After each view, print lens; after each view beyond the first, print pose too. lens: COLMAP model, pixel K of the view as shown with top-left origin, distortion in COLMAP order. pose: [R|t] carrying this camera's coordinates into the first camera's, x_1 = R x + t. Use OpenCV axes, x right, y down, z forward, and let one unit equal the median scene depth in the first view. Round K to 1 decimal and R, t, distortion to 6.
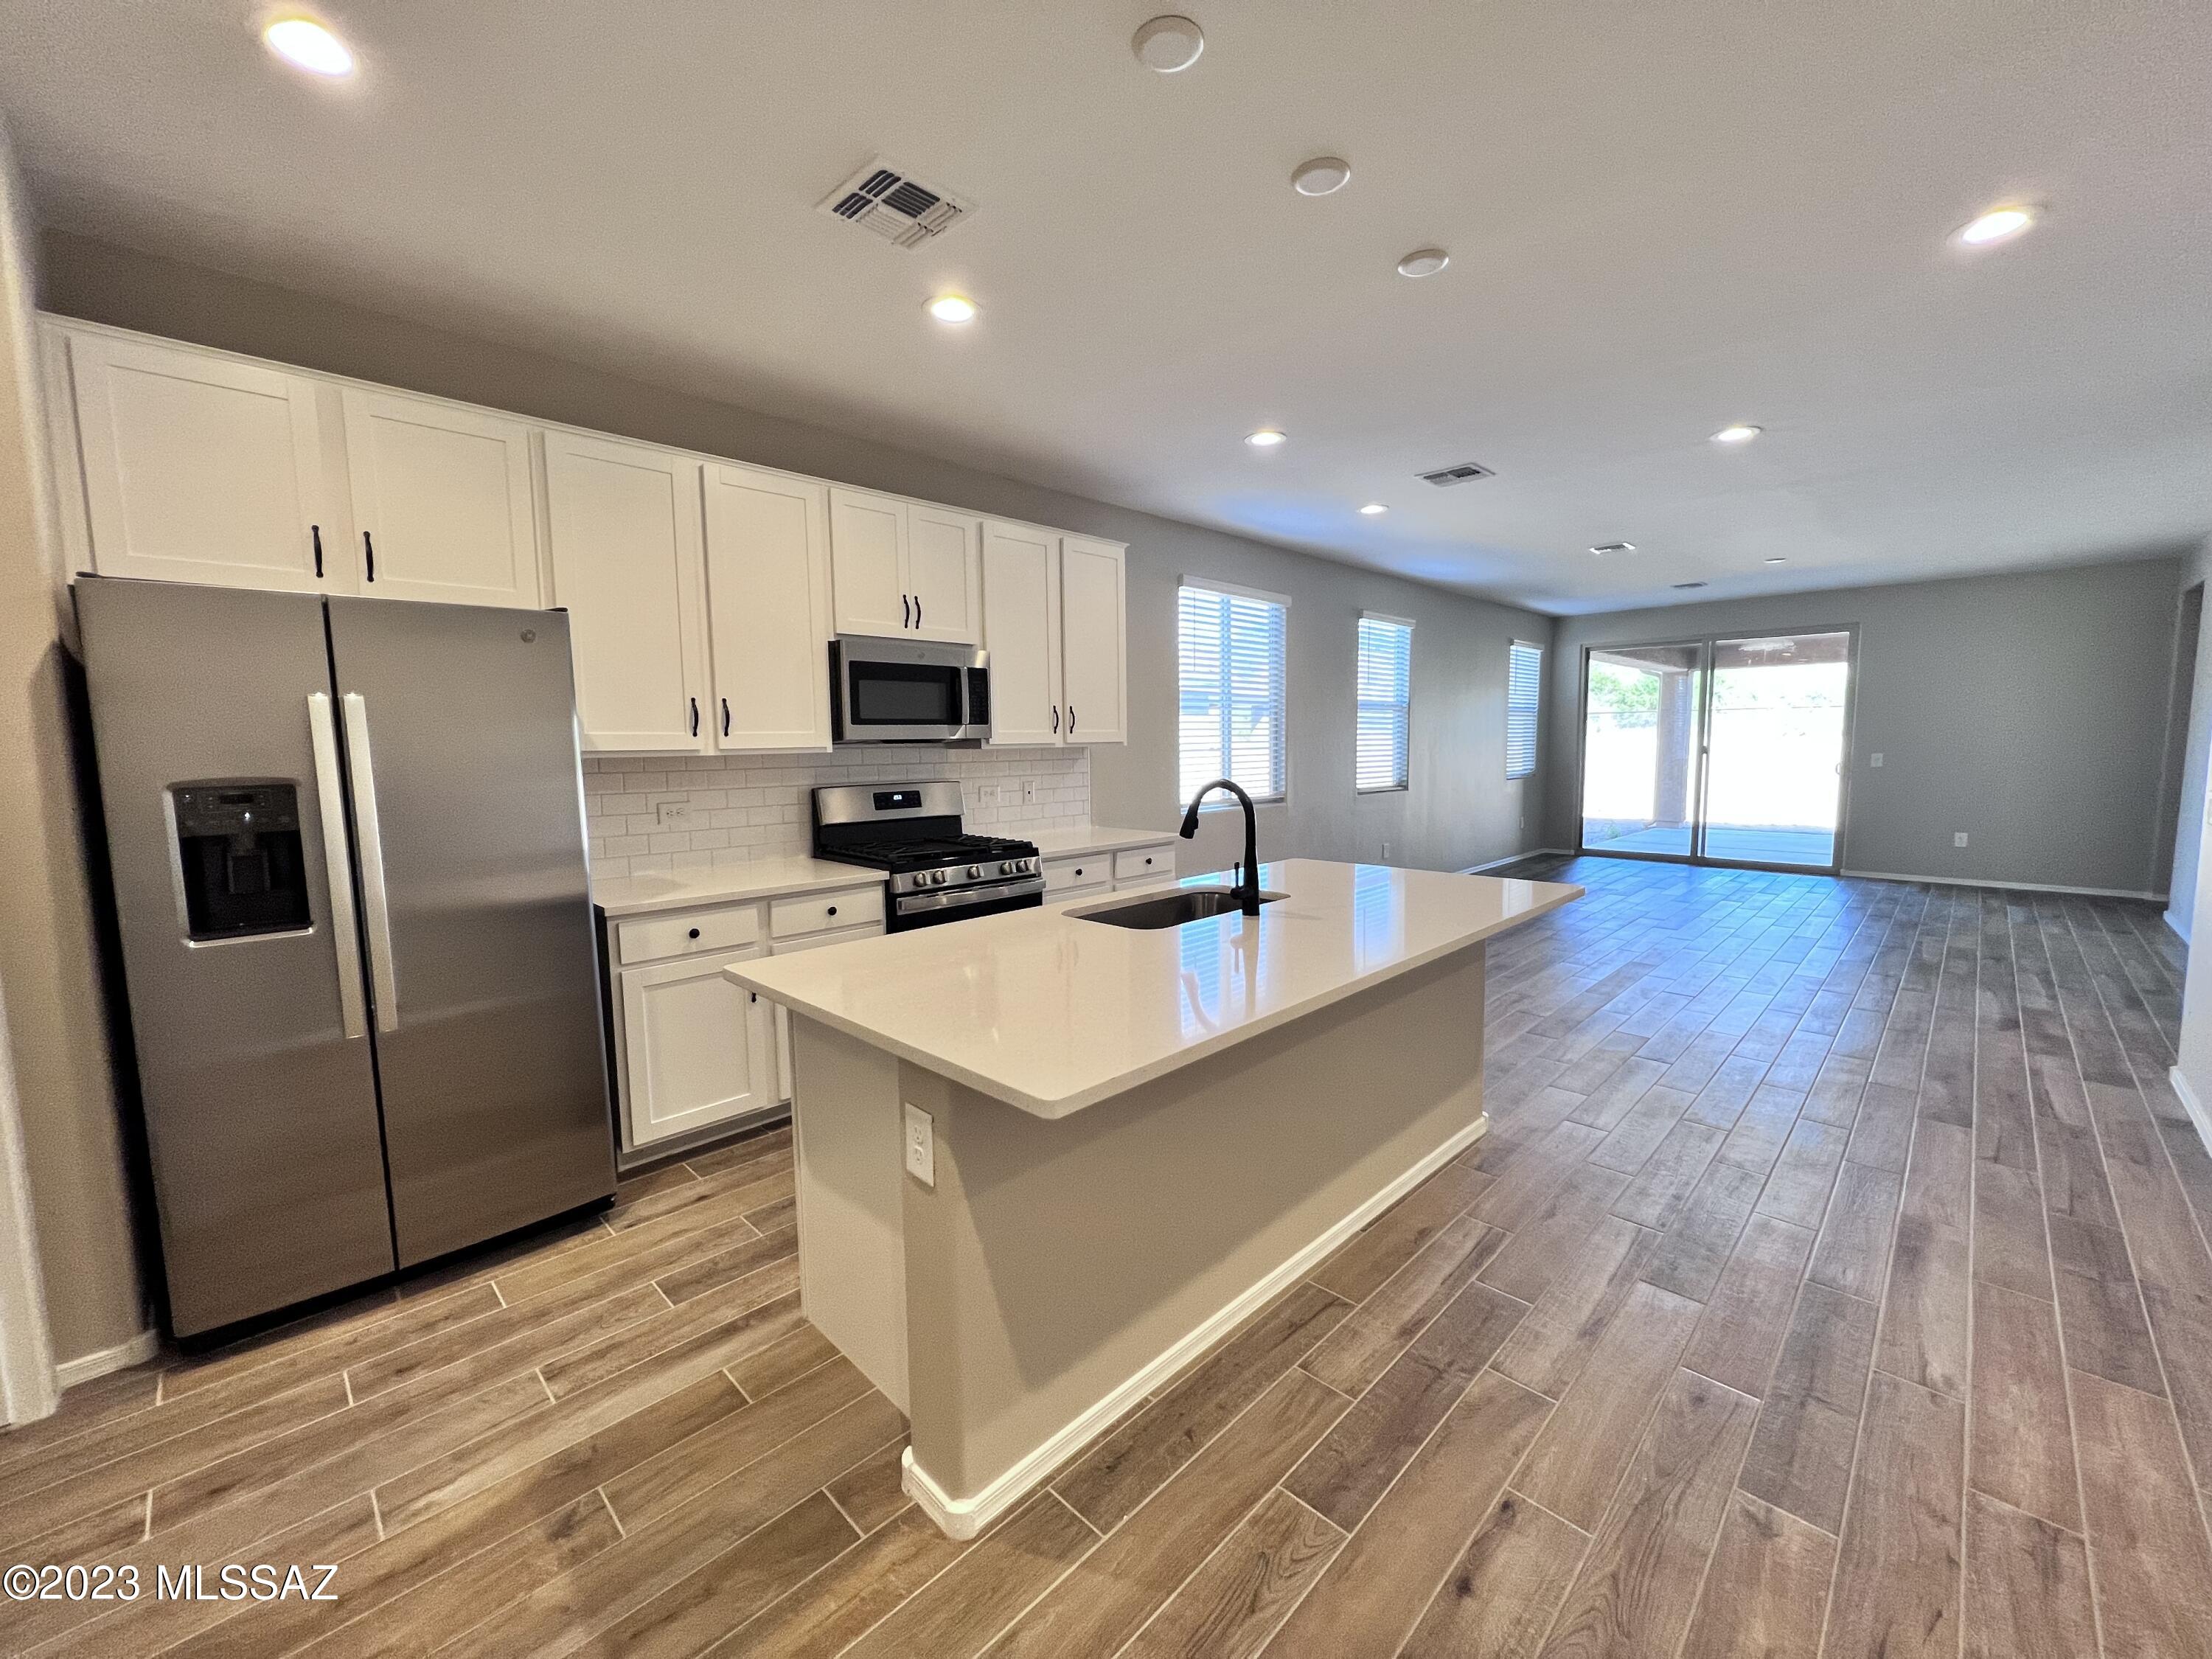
lens RADIAL K [[883.6, 0, 1100.8], [0, 883.6, 827.2], [0, 0, 1]] dist [-0.002589, 0.000736]
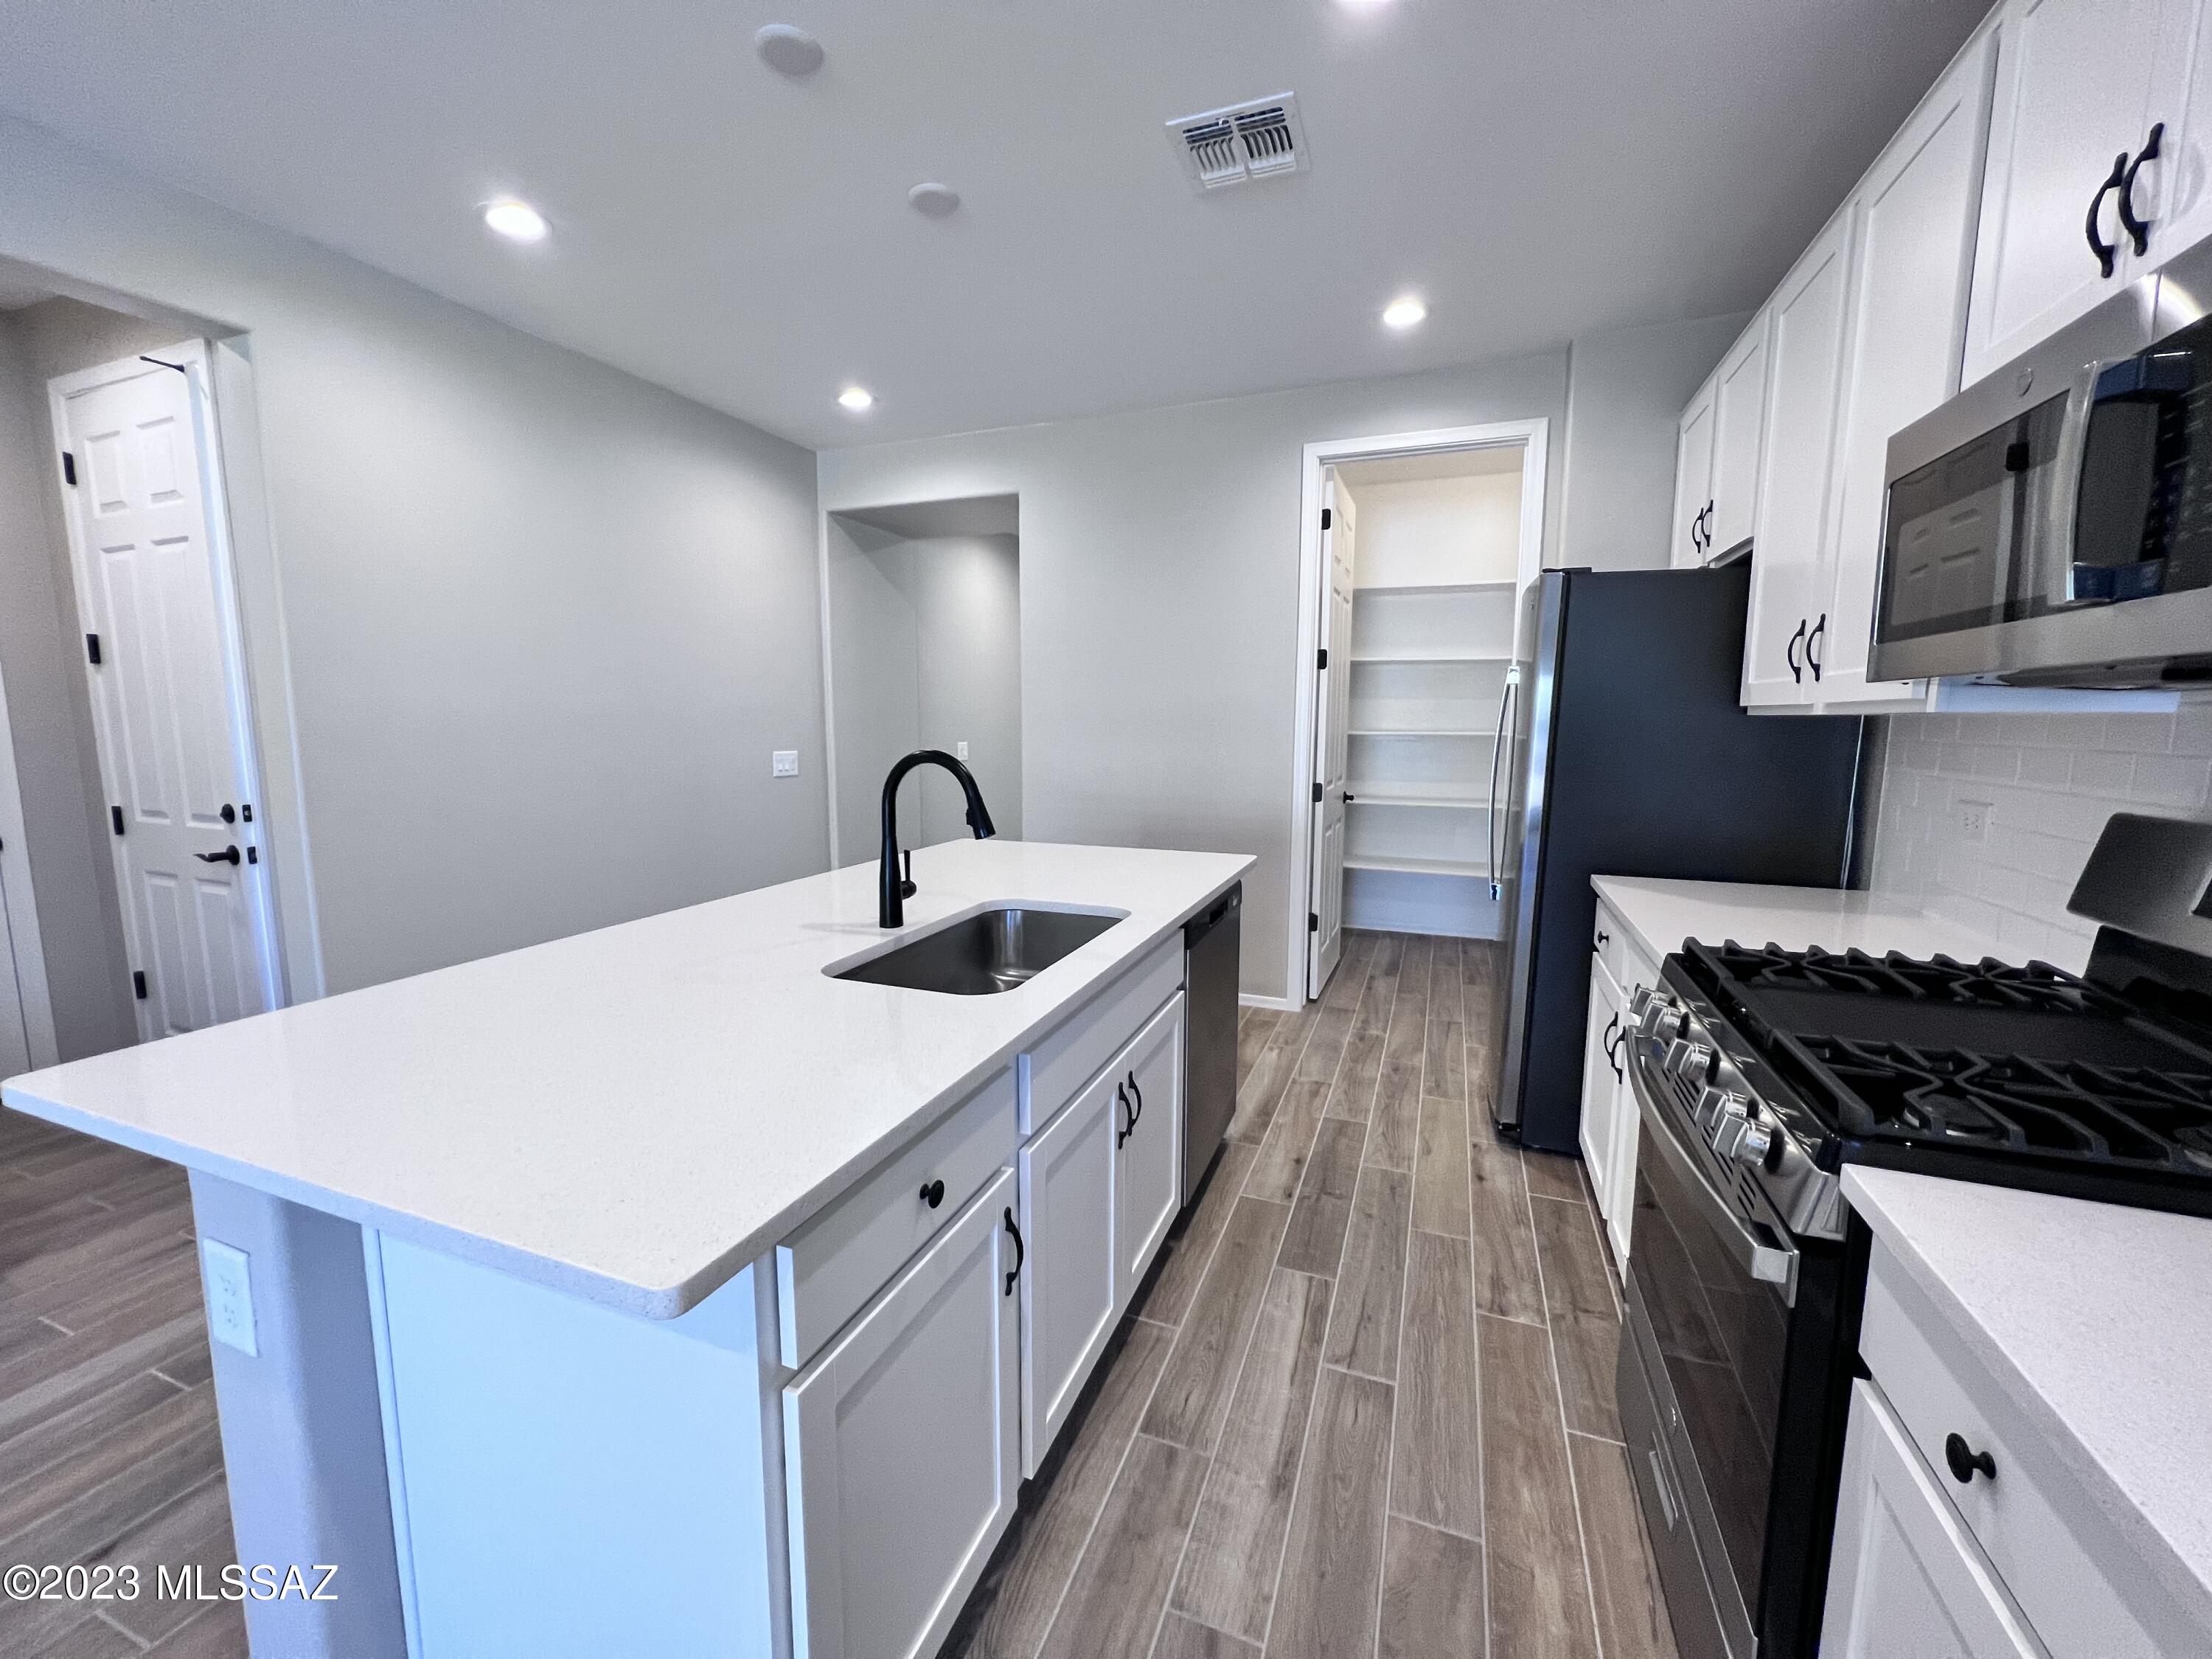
lens RADIAL K [[883.6, 0, 1100.8], [0, 883.6, 827.9], [0, 0, 1]] dist [-0.002589, 0.000736]
pose [[-0.918738, 0.058227, -0.390550, 0.187972], [-0.030747, 0.975516, 0.217770, -0.097987], [0.393668, 0.212081, -0.894454, 1.102552]]
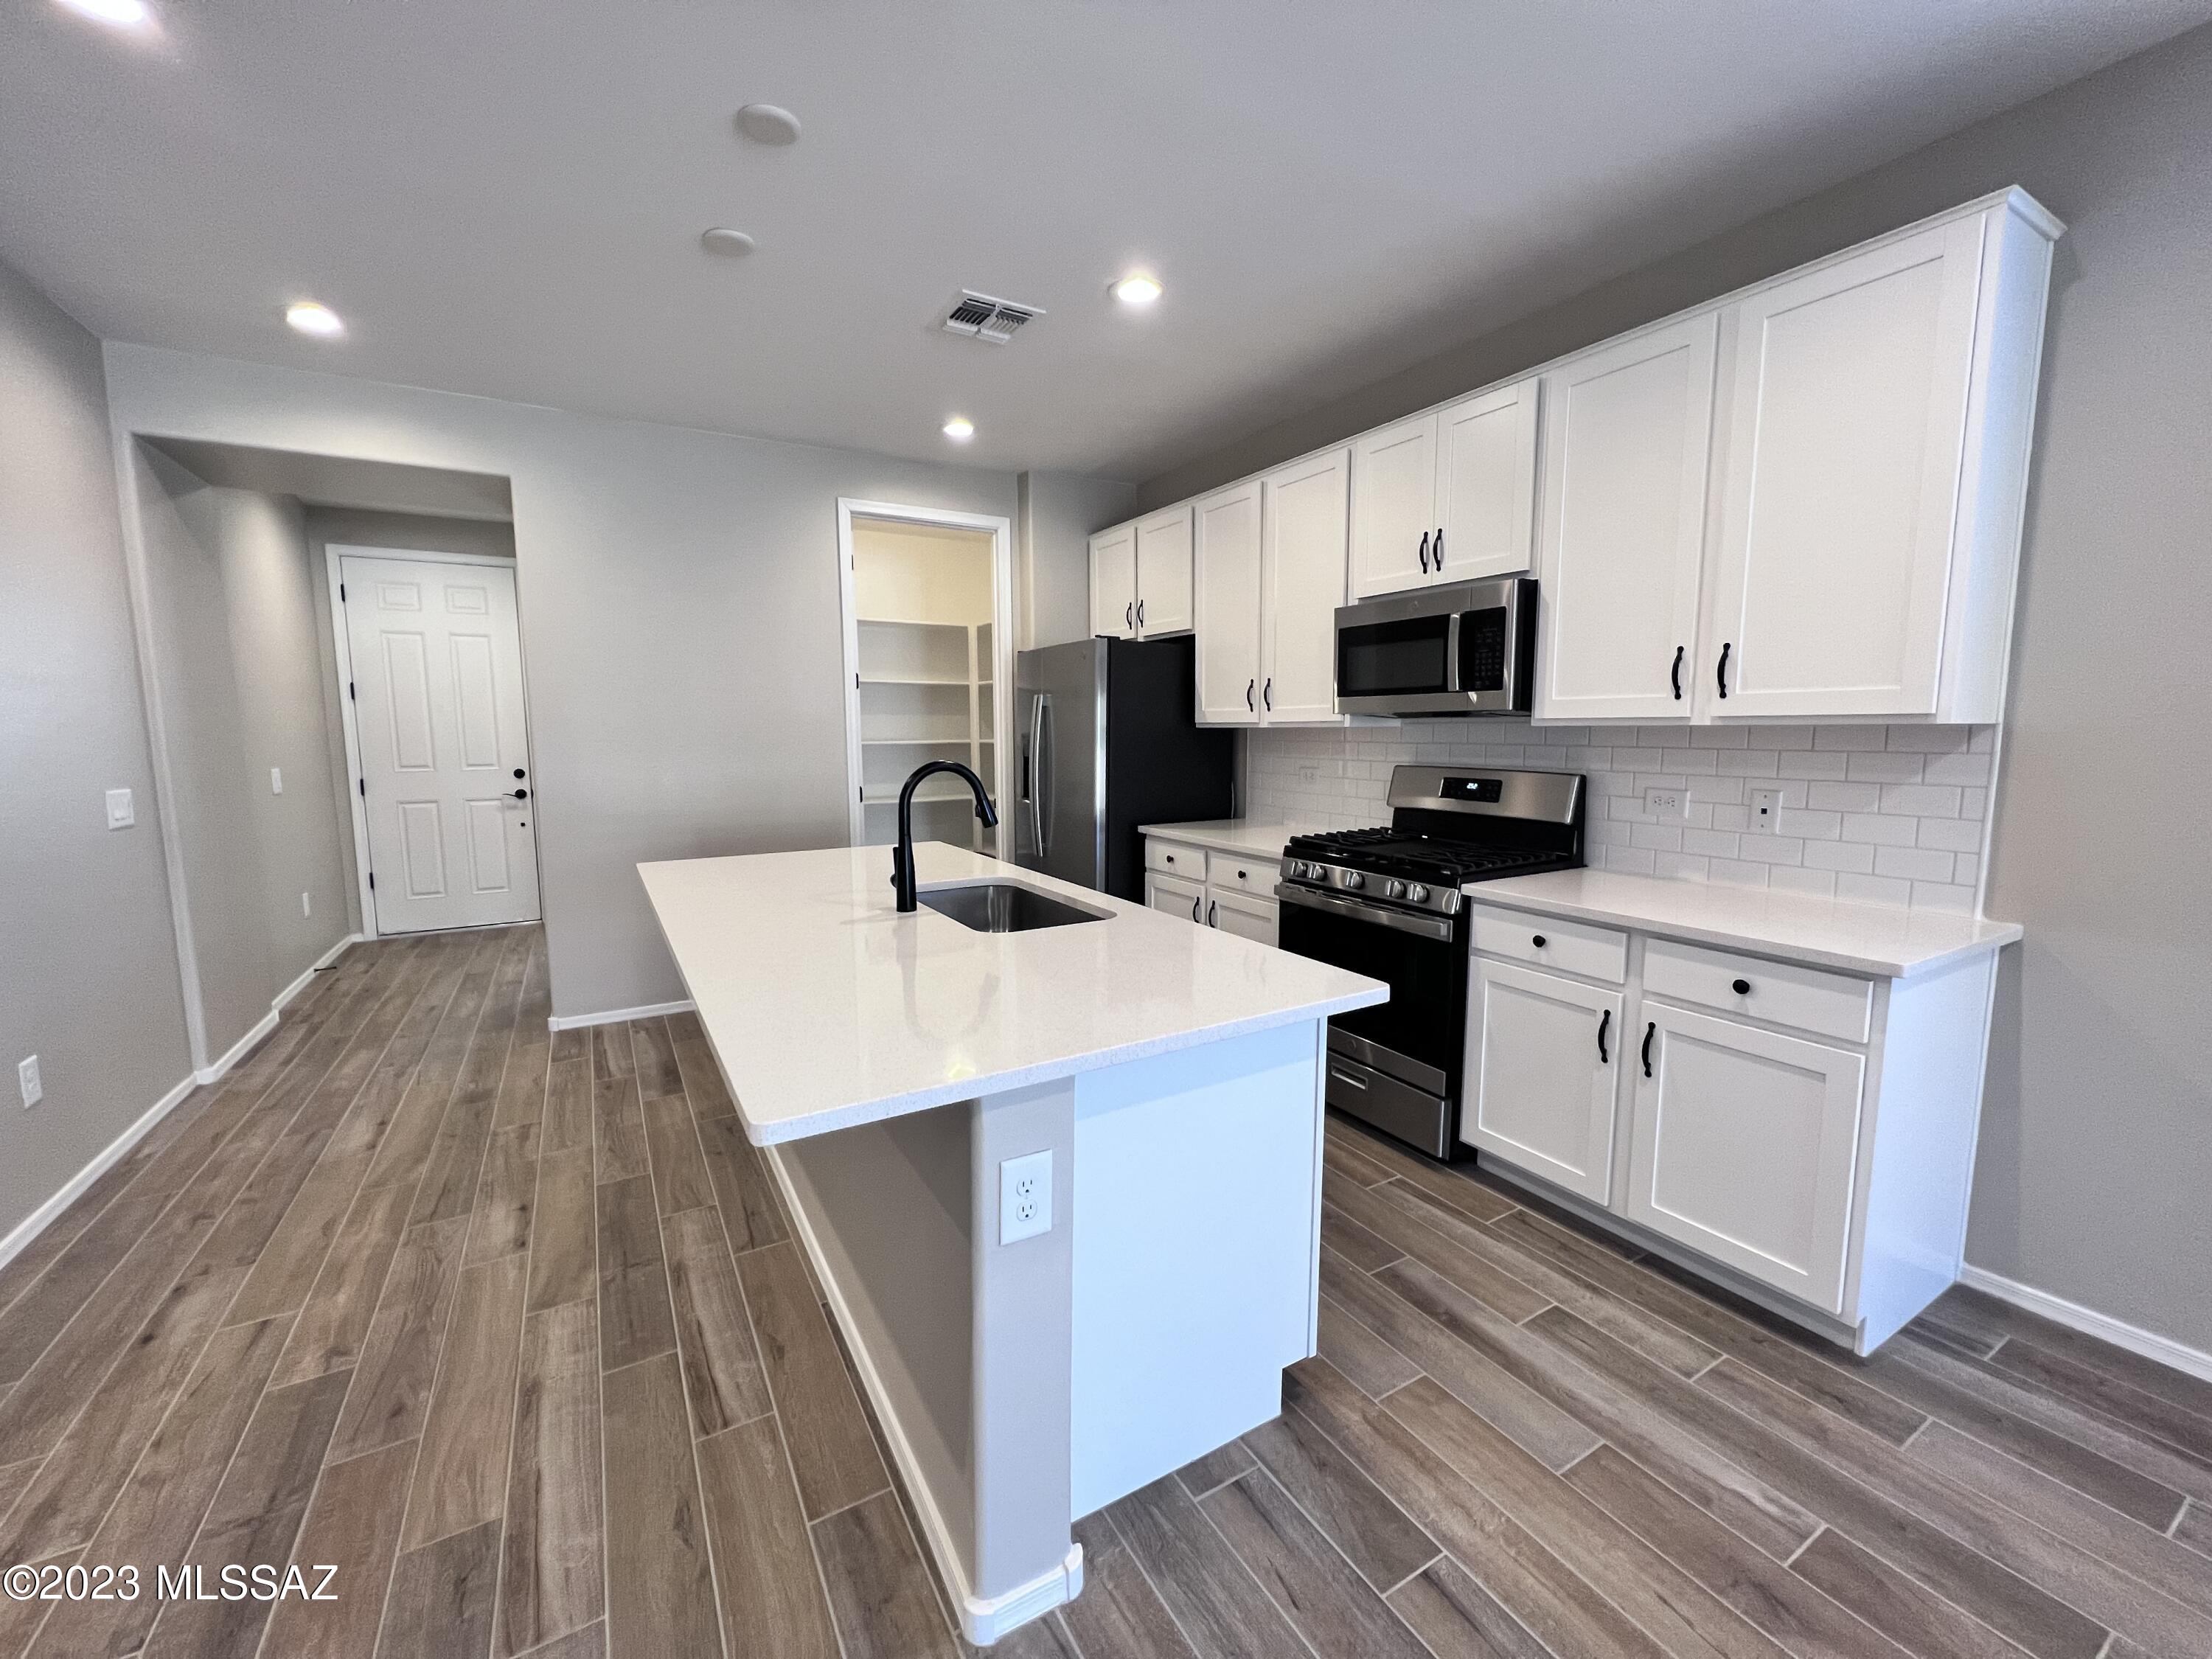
lens RADIAL K [[883.6, 0, 1099.6], [0, 883.6, 825.1], [0, 0, 1]] dist [-0.002589, 0.000736]
pose [[-0.256809, 0.122743, -0.958636, 0.621500], [-0.087421, 0.984886, 0.149523, -0.089261], [0.962500, 0.122204, -0.242197, 0.888321]]
